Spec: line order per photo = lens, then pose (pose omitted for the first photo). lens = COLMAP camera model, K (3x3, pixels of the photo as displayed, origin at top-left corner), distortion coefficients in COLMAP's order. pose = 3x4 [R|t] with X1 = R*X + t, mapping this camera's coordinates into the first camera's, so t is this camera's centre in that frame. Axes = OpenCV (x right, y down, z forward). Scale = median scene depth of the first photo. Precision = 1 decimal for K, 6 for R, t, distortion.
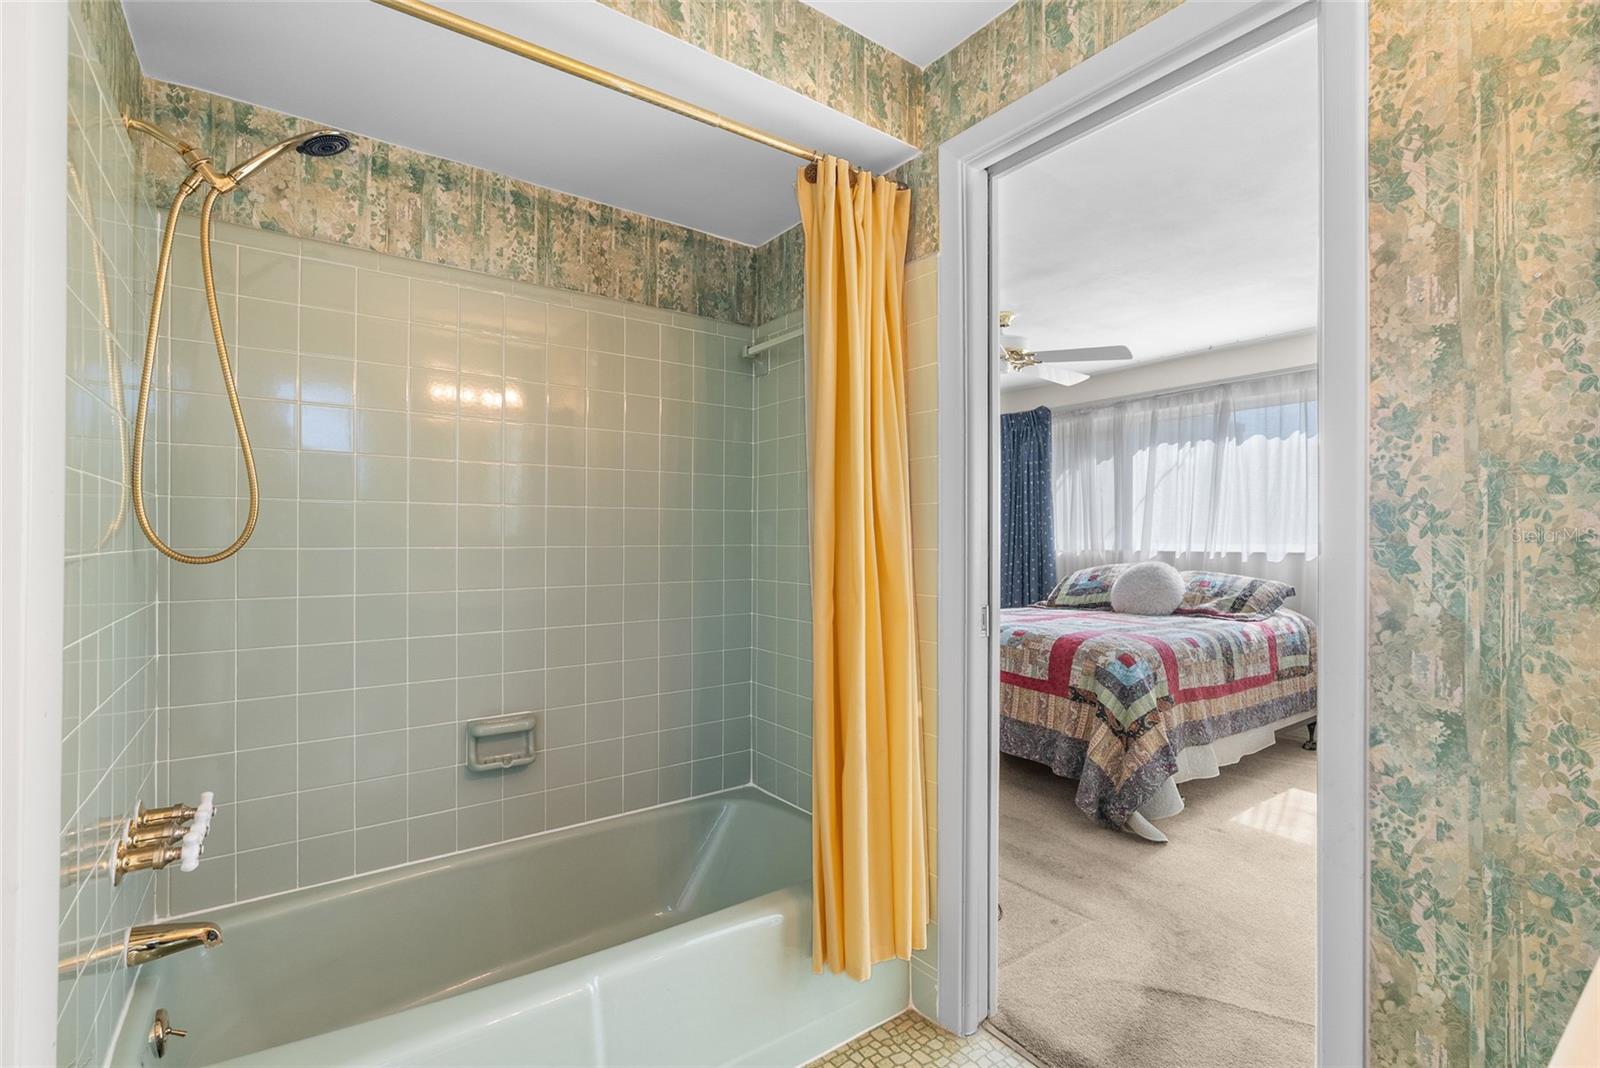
lens RADIAL K [[732.2, 0, 800.5], [0, 732.2, 532.7], [0, 0, 1]] dist [-0.002711, 0.000093]
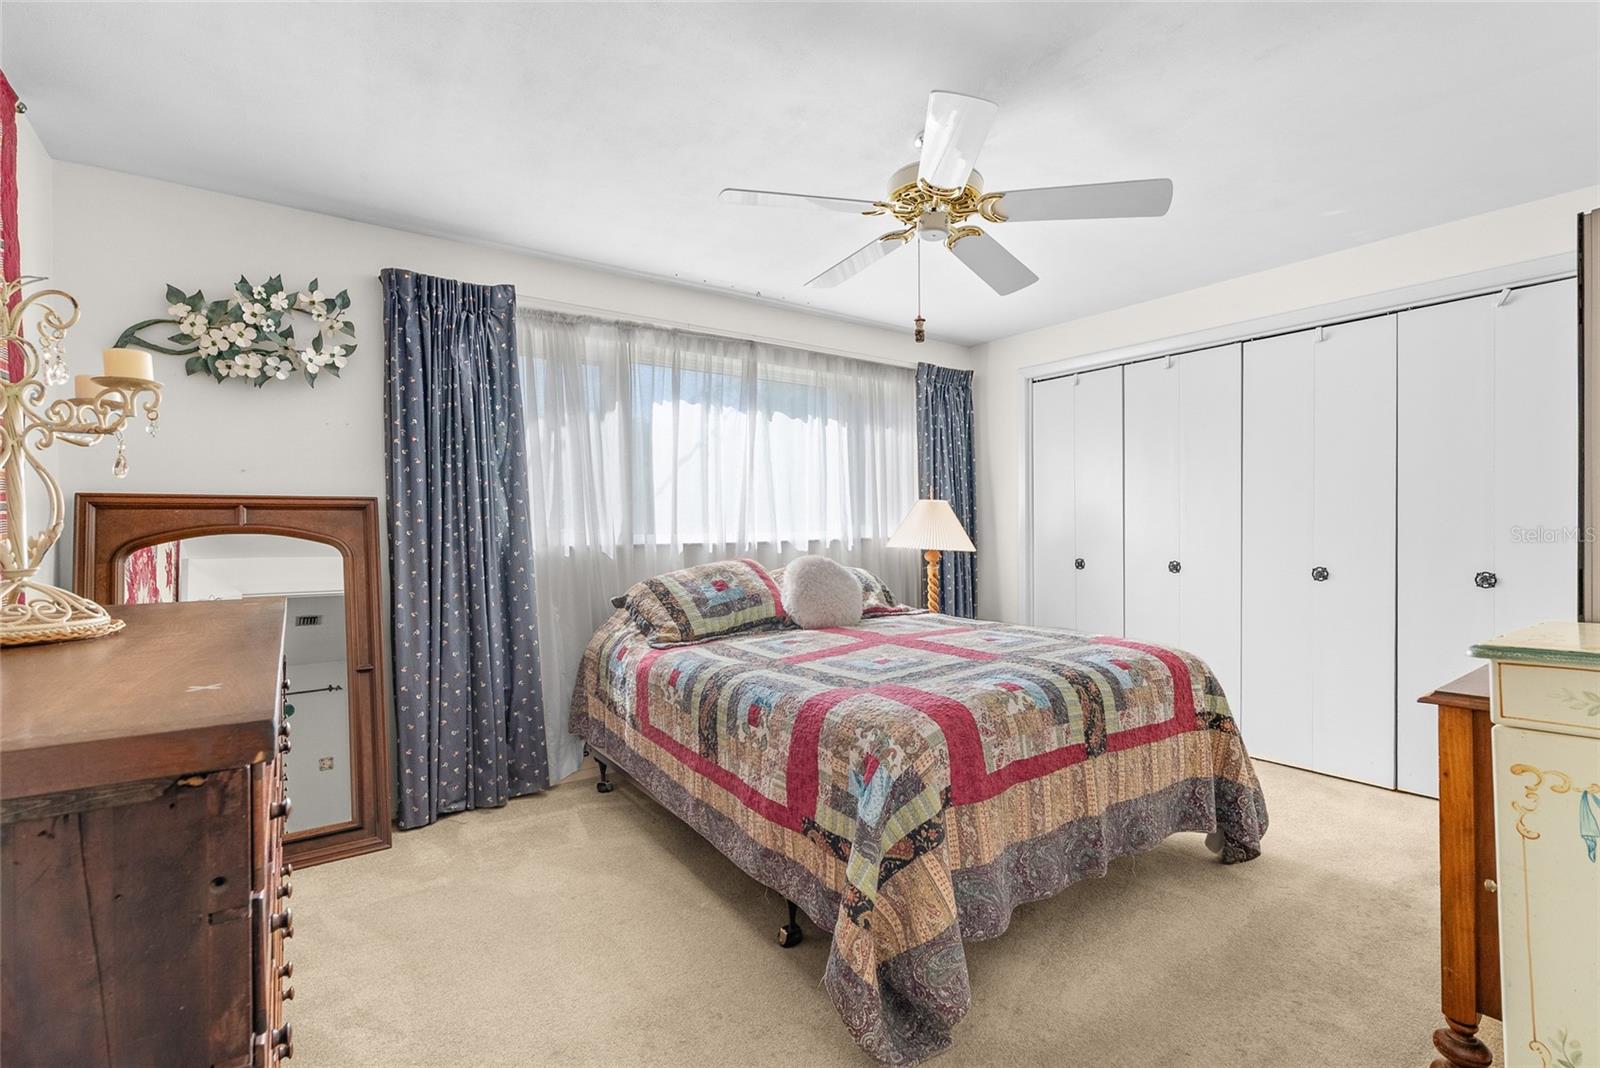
lens RADIAL K [[718.4, 0, 799.0], [0, 718.4, 535.8], [0, 0, 1]] dist [-0.001481, 0.000055]
pose [[0.004728, -0.014979, 0.999877, -0.236234], [0.005464, 0.999873, 0.014953, 0.006789], [-0.999974, 0.005392, 0.004809, 0.874697]]
